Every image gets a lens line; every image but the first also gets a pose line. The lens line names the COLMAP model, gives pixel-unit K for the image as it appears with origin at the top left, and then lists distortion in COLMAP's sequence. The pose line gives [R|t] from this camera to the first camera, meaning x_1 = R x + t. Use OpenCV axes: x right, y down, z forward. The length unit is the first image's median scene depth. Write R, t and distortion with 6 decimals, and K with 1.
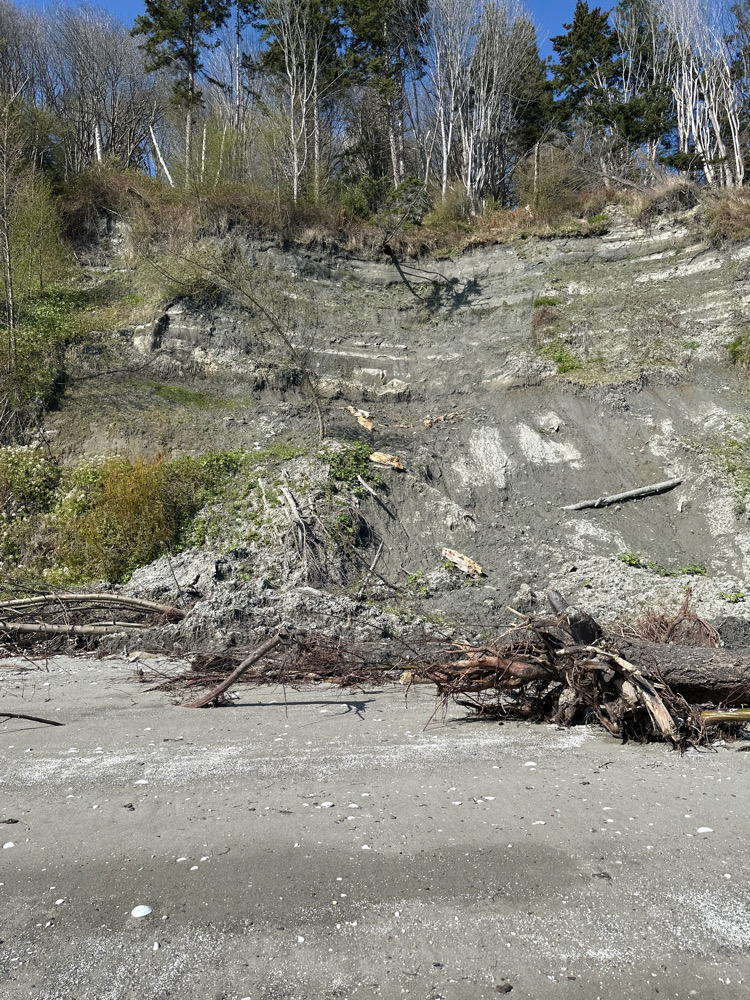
lens RADIAL K [[696.1, 0, 365.4], [0, 696.1, 504.4], [0, 0, 1]] dist [0.163746, -0.306959]
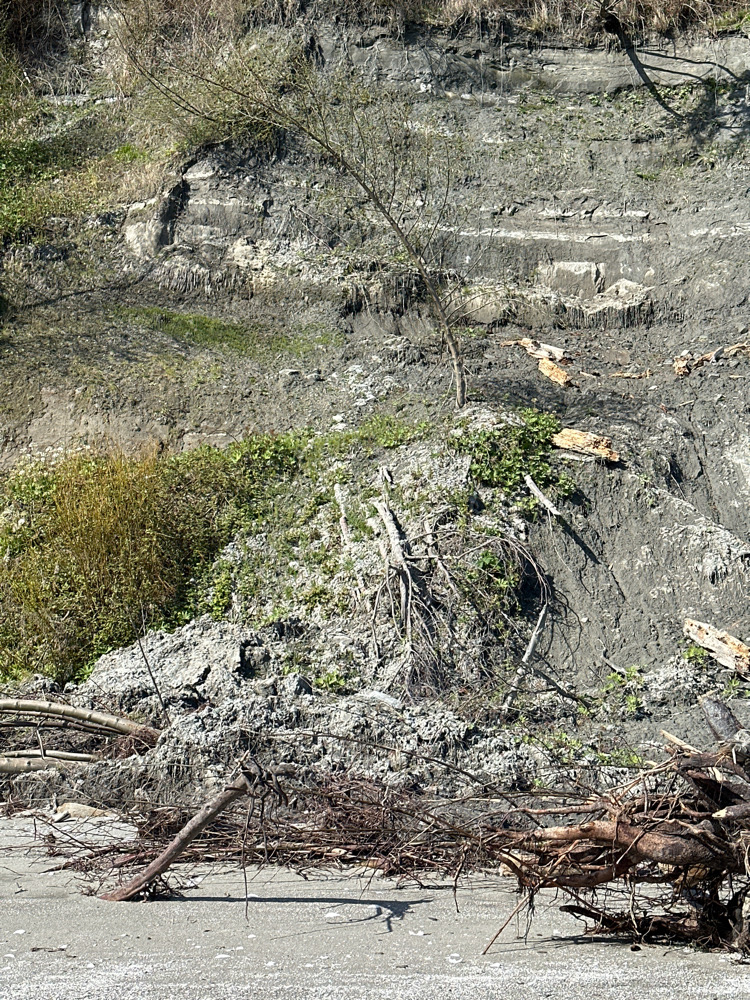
lens RADIAL K [[1406.4, 0, 375.0], [0, 1406.4, 500.0], [0, 0, 1]] dist [0.205535, -0.378932]
pose [[0.984311, -0.012121, -0.176023, 0.056311], [0.008578, 0.999745, -0.020876, -0.002965], [0.176232, 0.019039, 0.984165, -0.034033]]
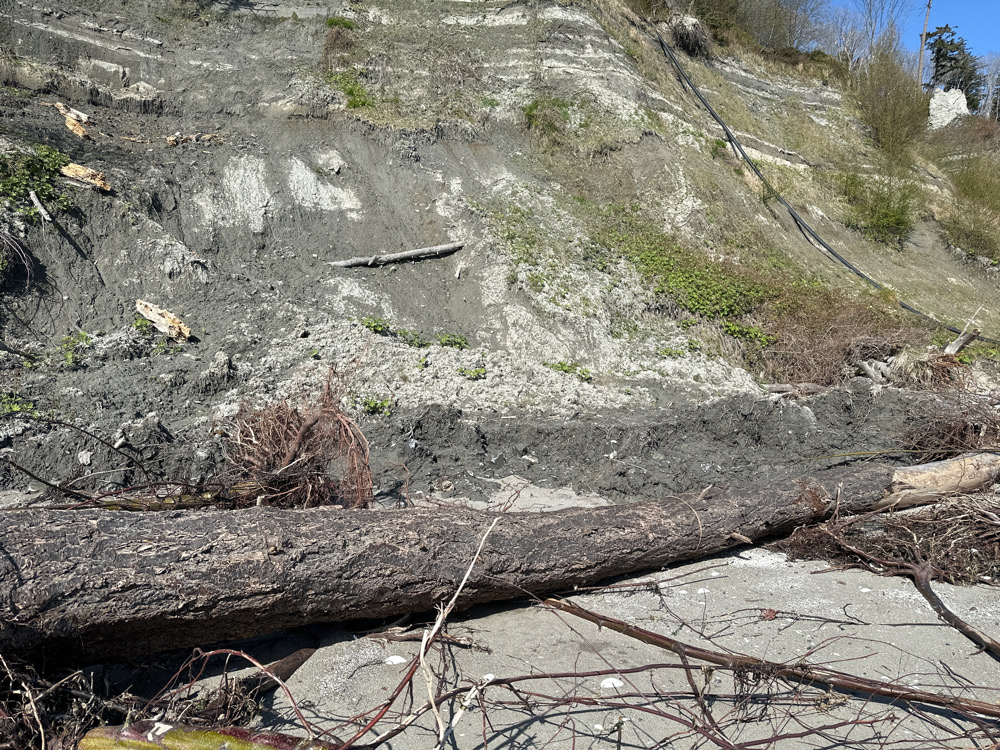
lens RADIAL K [[649.4, 0, 501.1], [0, 649.4, 400.0], [0, 0, 1]] dist [0.002337, -0.027989]
pose [[0.912642, -0.001385, 0.408758, 0.140479], [-0.074499, 0.982682, 0.169666, 0.017567], [-0.401914, -0.185297, 0.896733, 0.179519]]
